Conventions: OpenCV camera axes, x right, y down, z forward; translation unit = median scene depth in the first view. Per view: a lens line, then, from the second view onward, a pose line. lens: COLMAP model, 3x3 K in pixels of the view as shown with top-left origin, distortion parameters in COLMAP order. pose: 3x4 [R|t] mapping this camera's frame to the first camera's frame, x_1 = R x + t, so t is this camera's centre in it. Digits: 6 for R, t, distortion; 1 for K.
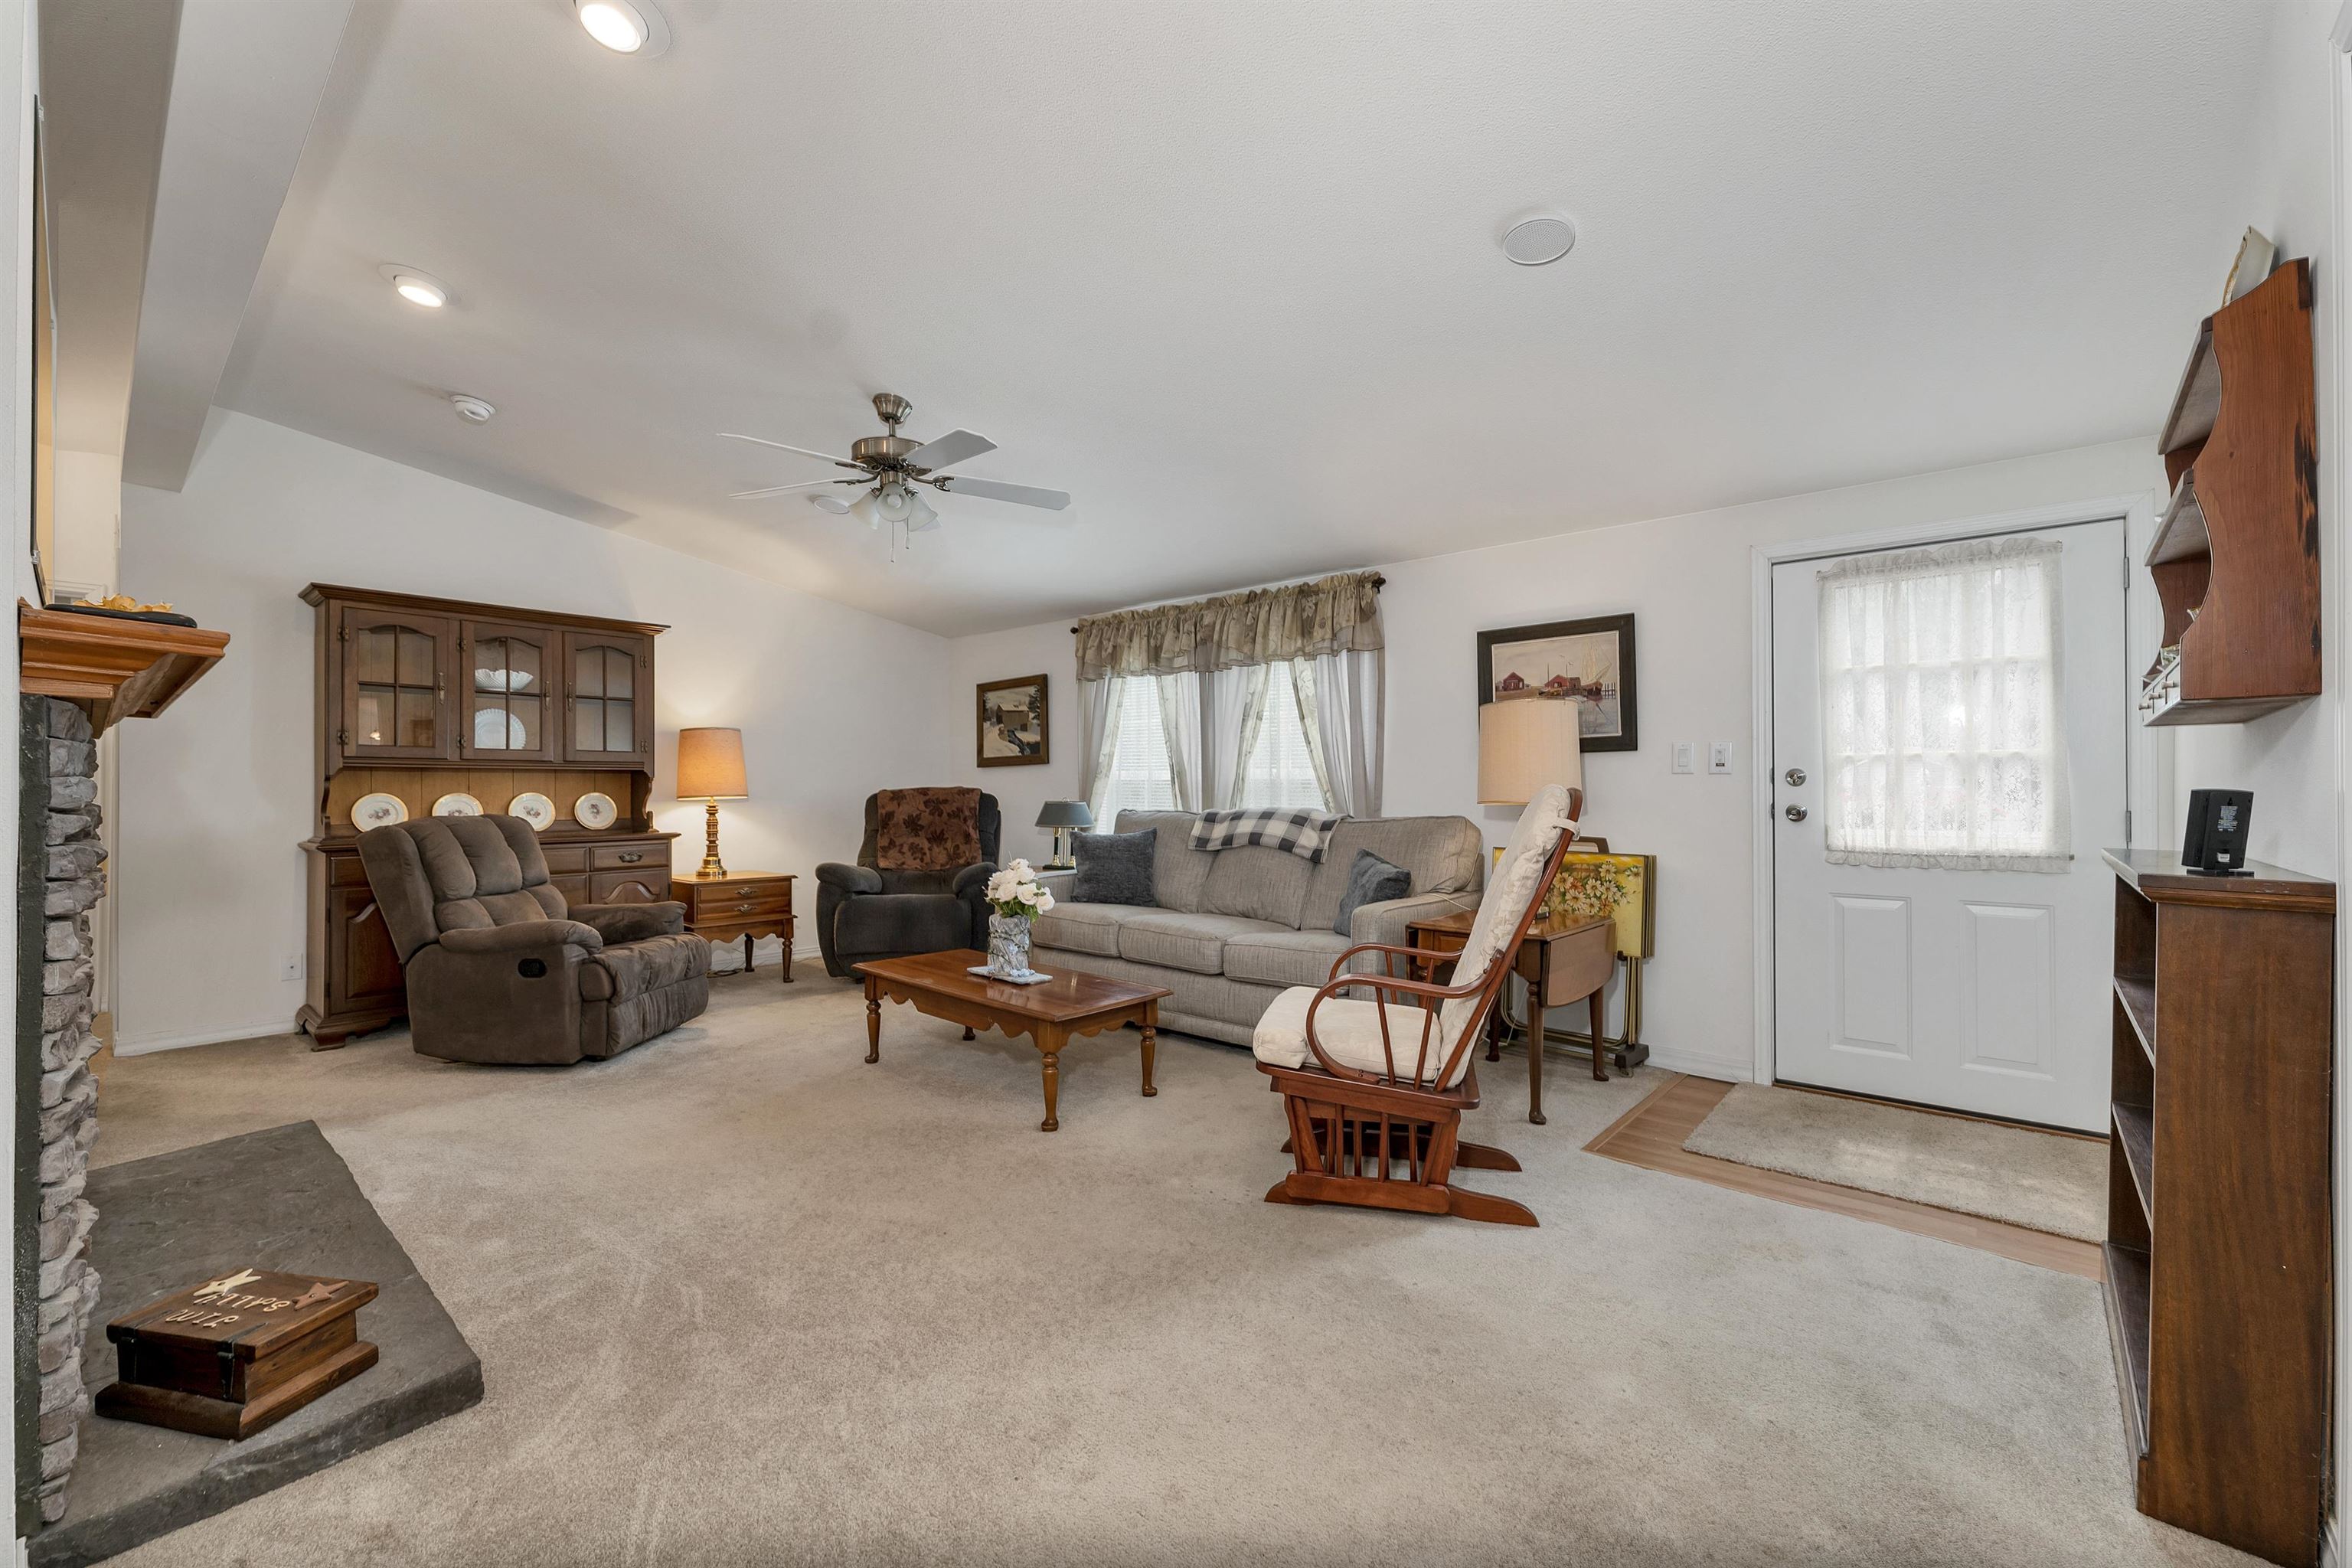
lens RADIAL K [[955.1, 0, 1176.0], [0, 955.1, 784.0], [0, 0, 1]] dist [-0.007677, -0.000018]
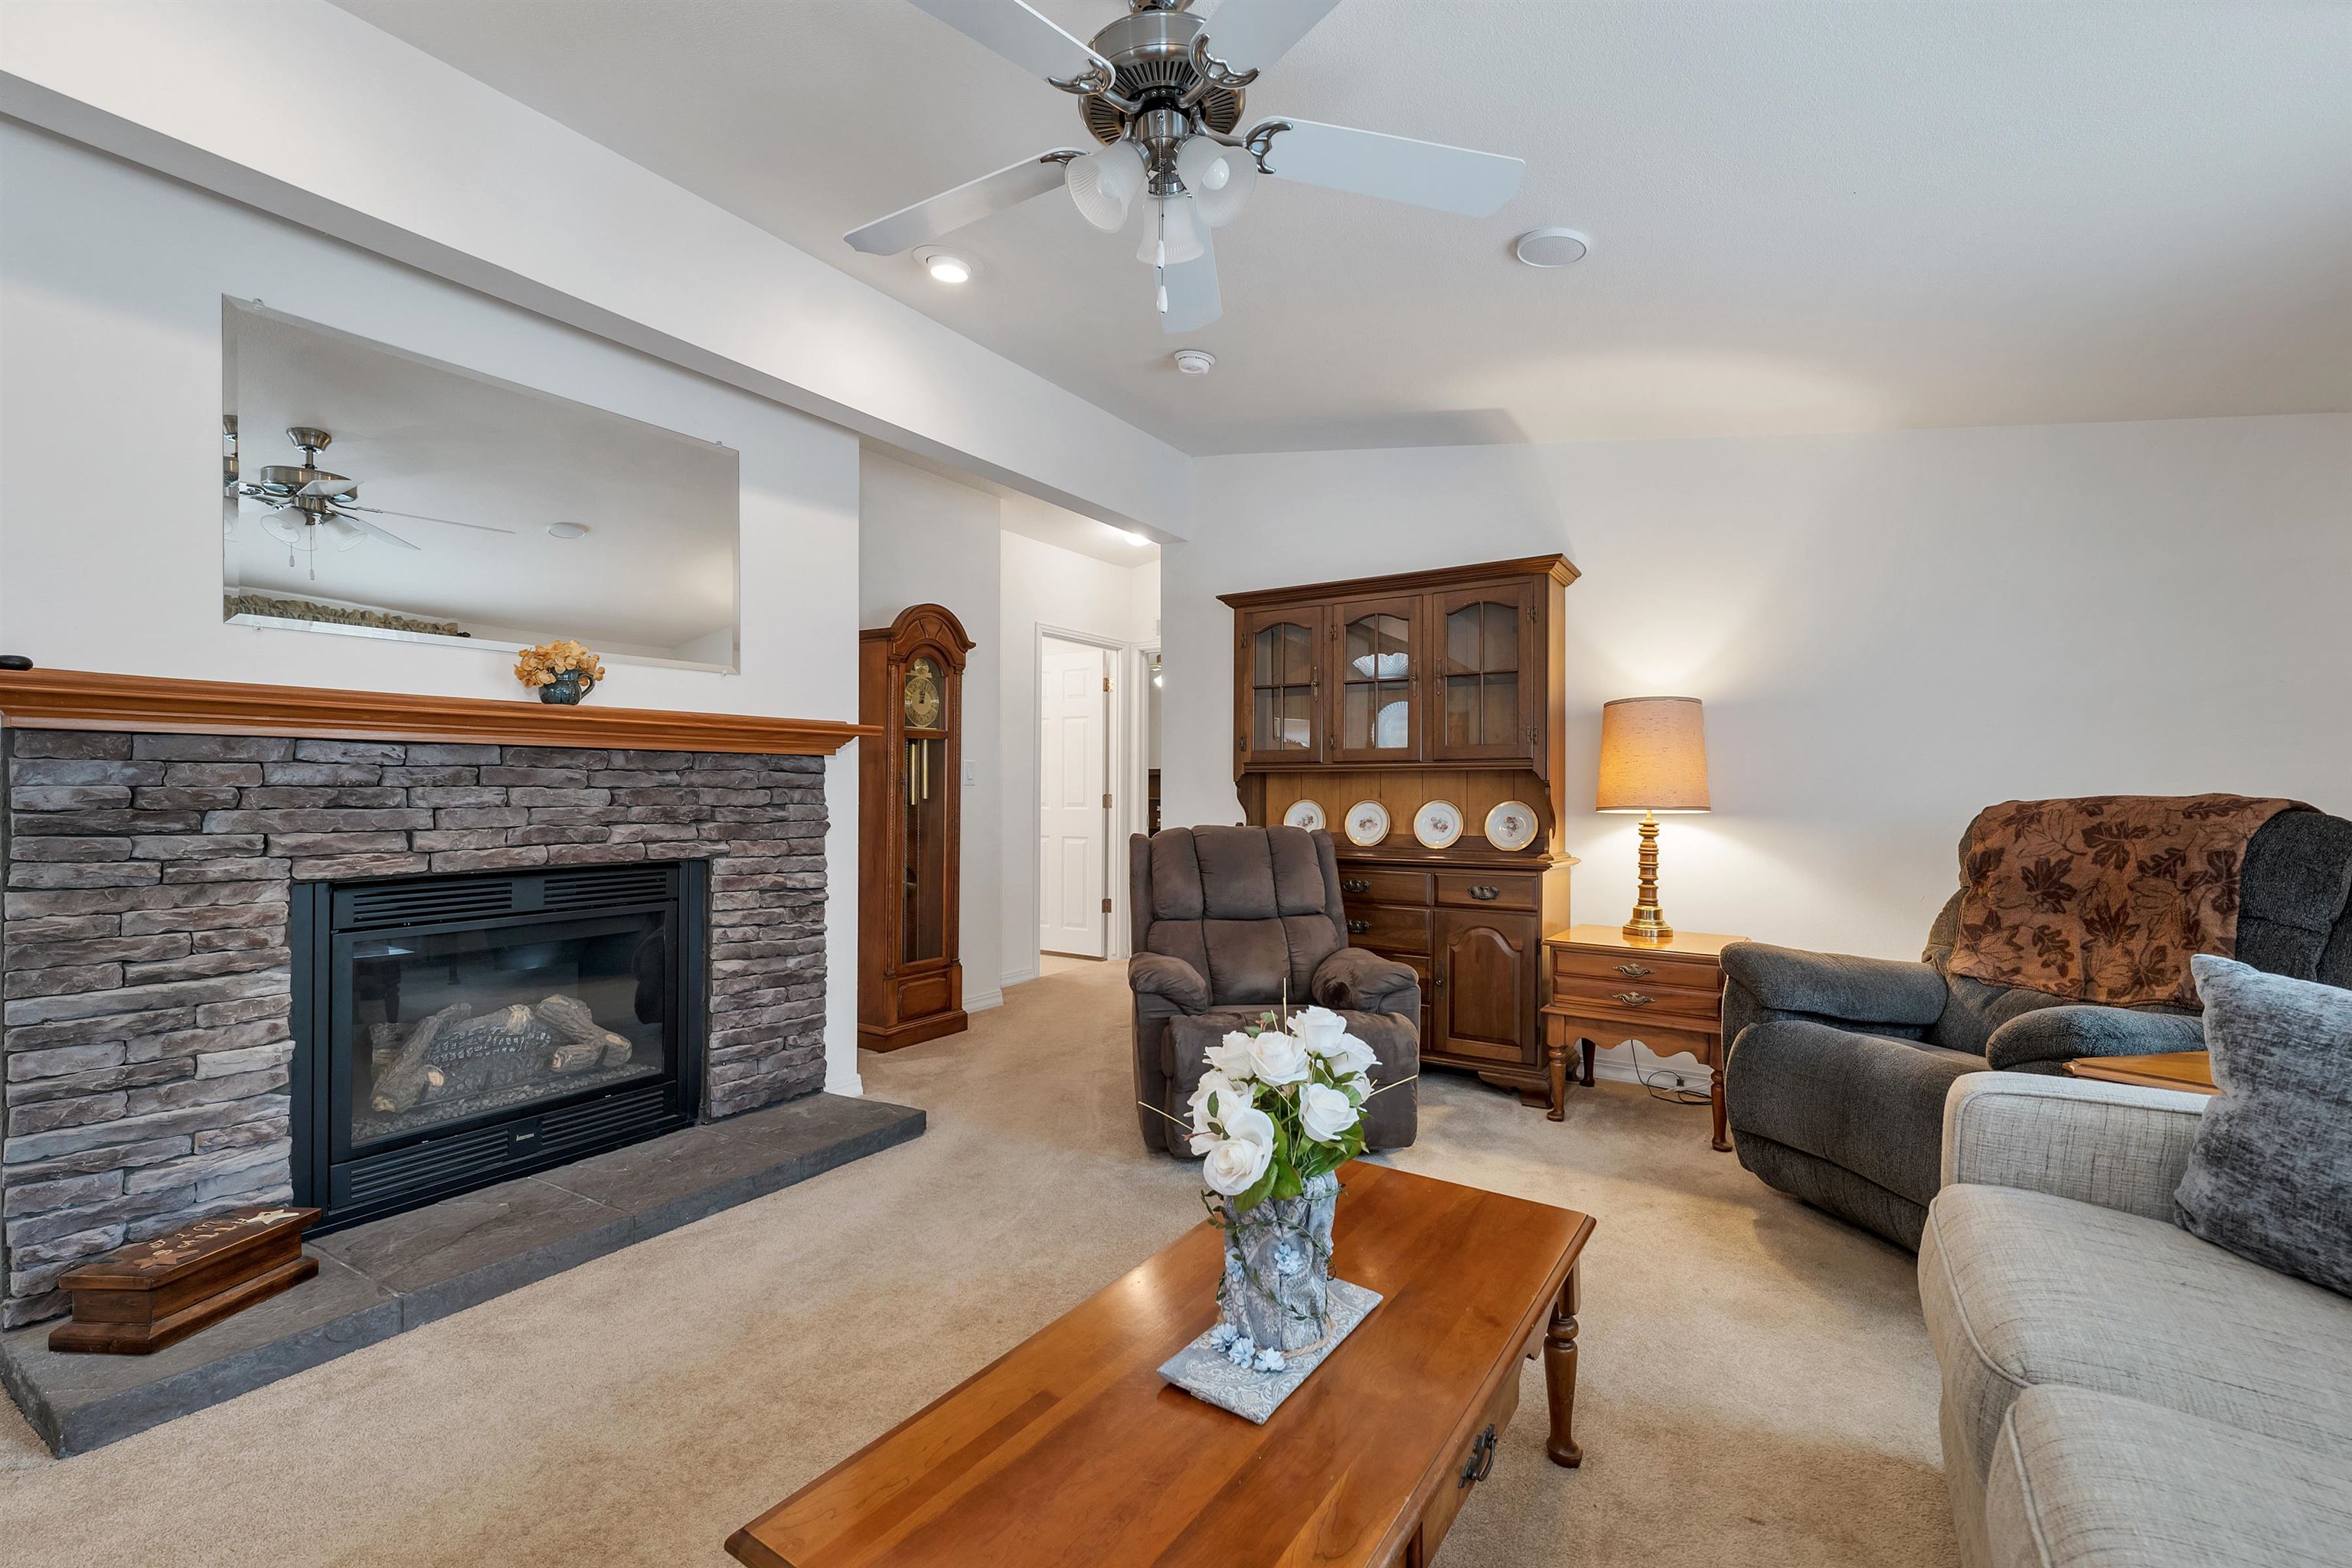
lens RADIAL K [[998.8, 0, 1172.4], [0, 998.8, 786.2], [0, 0, 1]] dist [0.000082, -0.000342]
pose [[0.142975, -0.005655, -0.989710, 0.124760], [0.001863, 0.999983, -0.005445, 0.000961], [0.989725, -0.001065, 0.142983, 0.626451]]
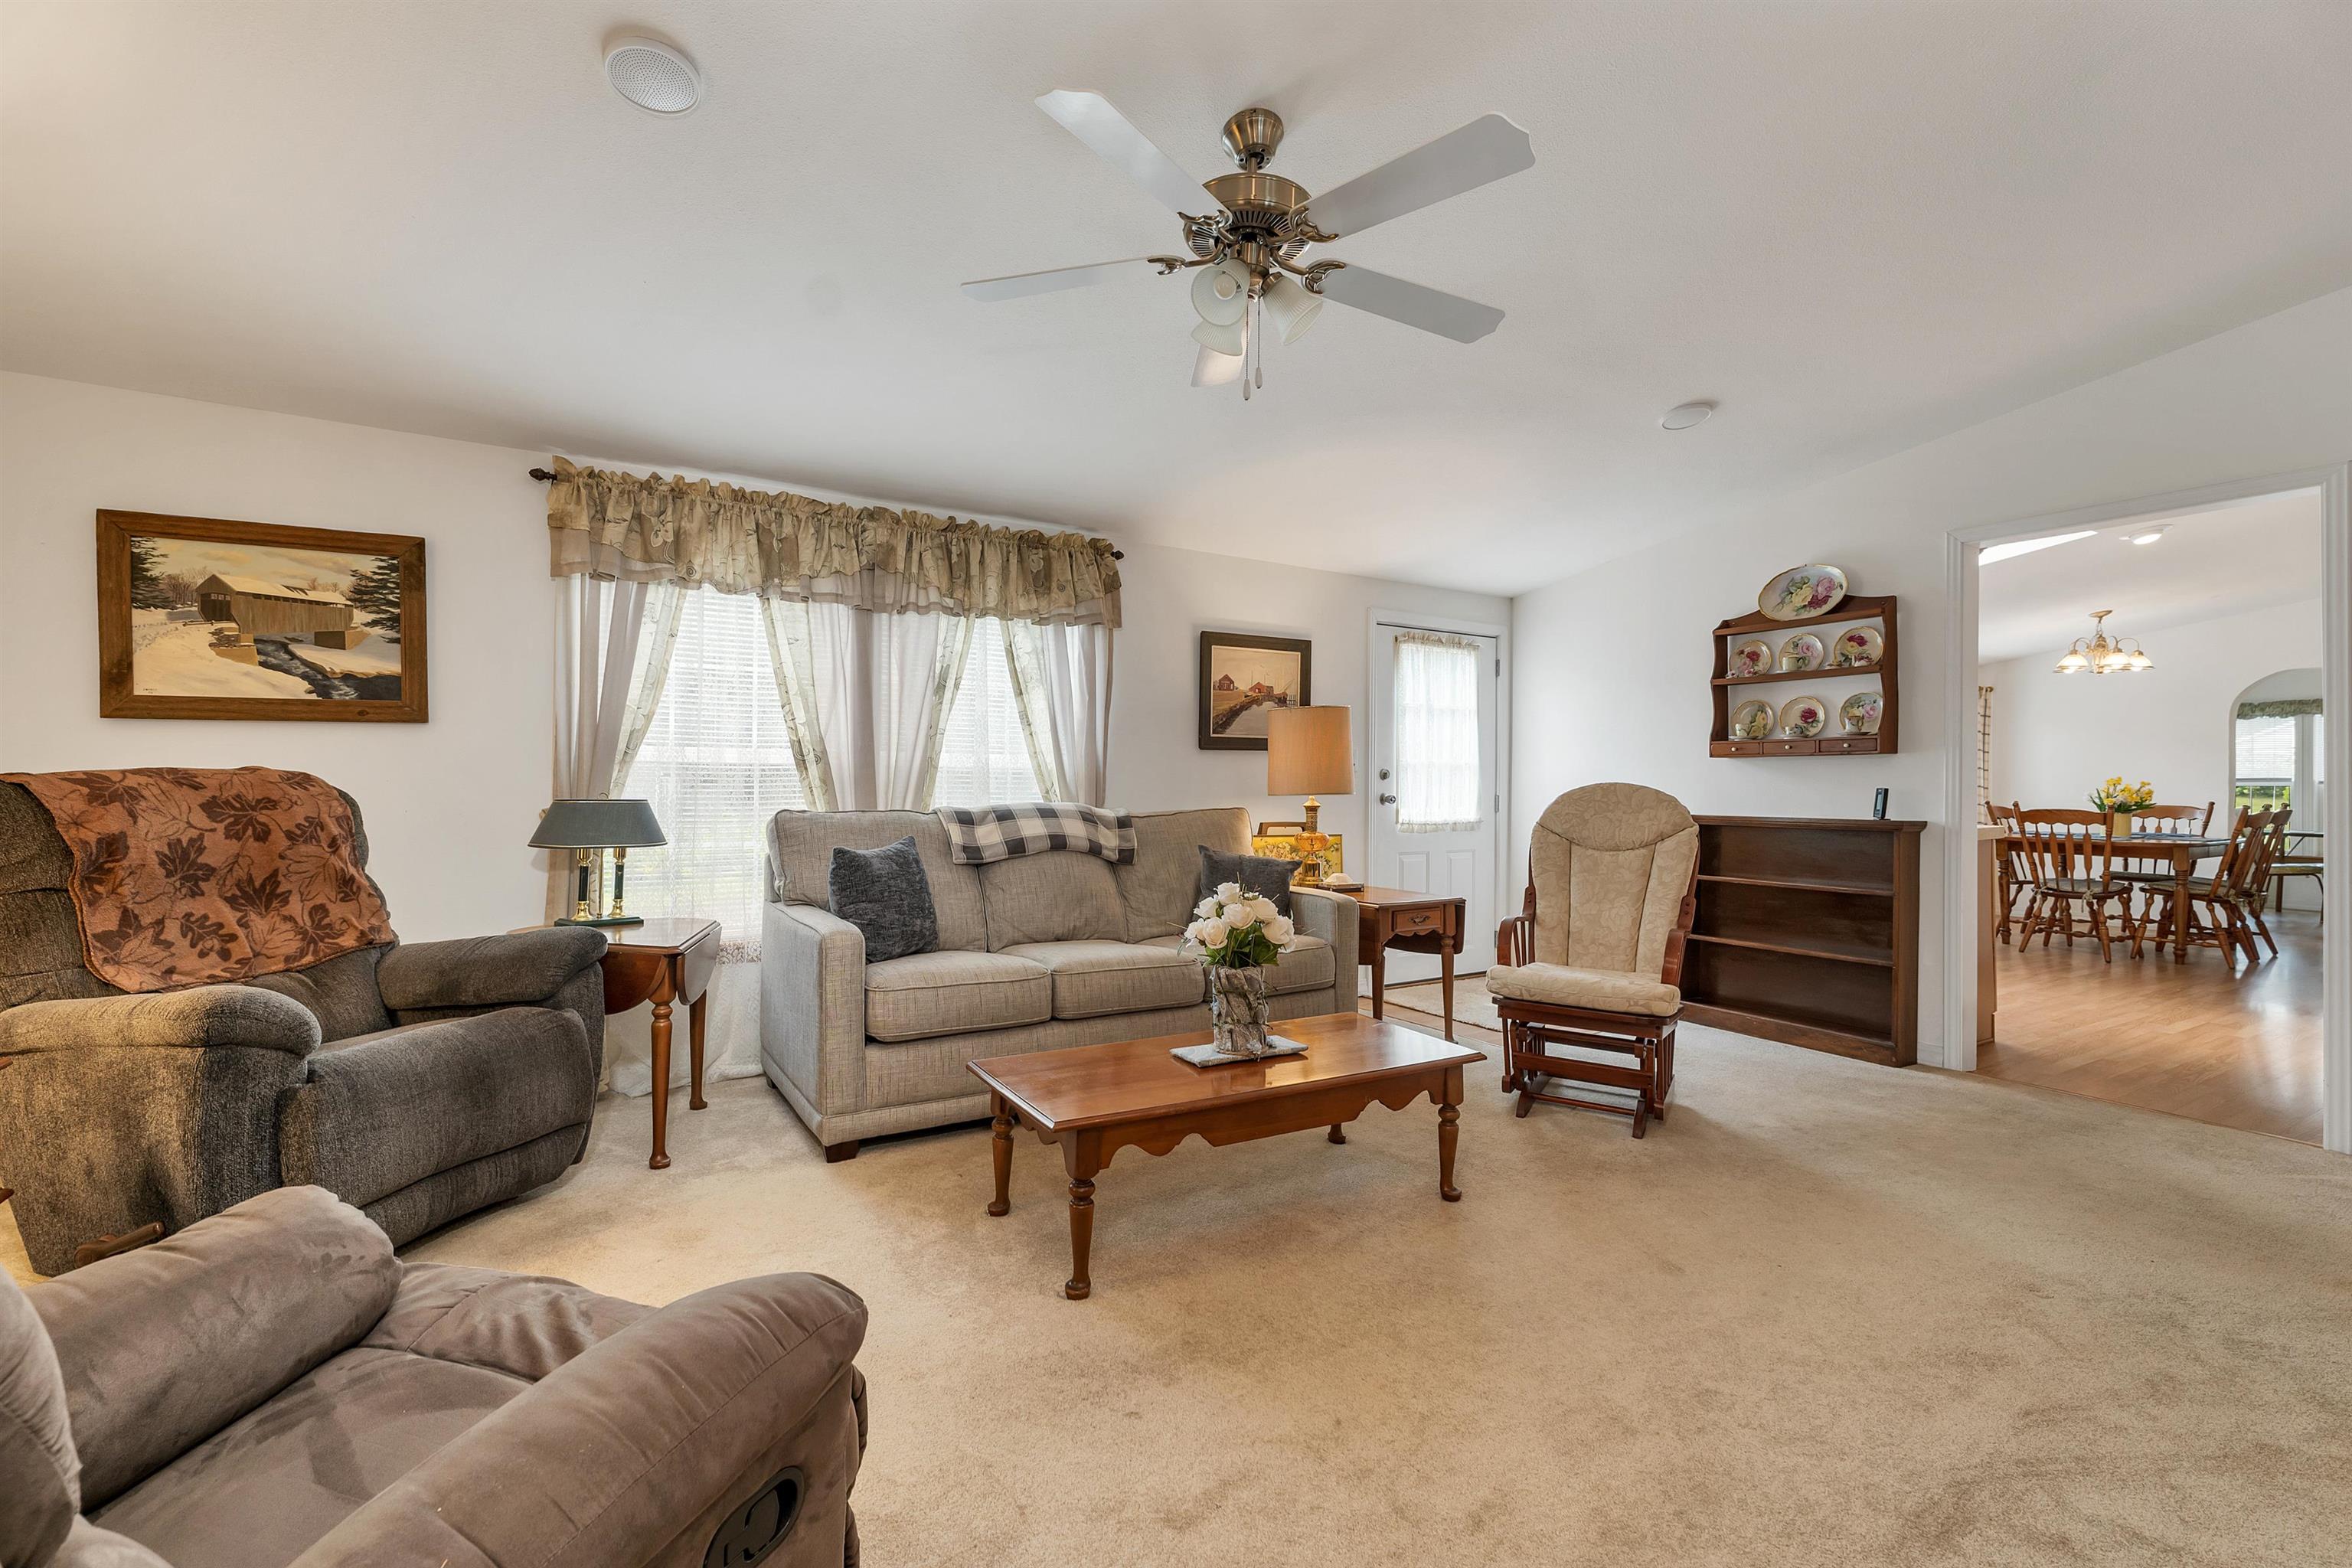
lens RADIAL K [[998.8, 0, 1172.4], [0, 998.8, 786.2], [0, 0, 1]] dist [0.000082, -0.000342]
pose [[0.307690, -0.003899, 0.951479, -0.607336], [-0.014806, 0.999851, 0.008885, 0.001435], [-0.951371, -0.016821, 0.307586, 0.572433]]
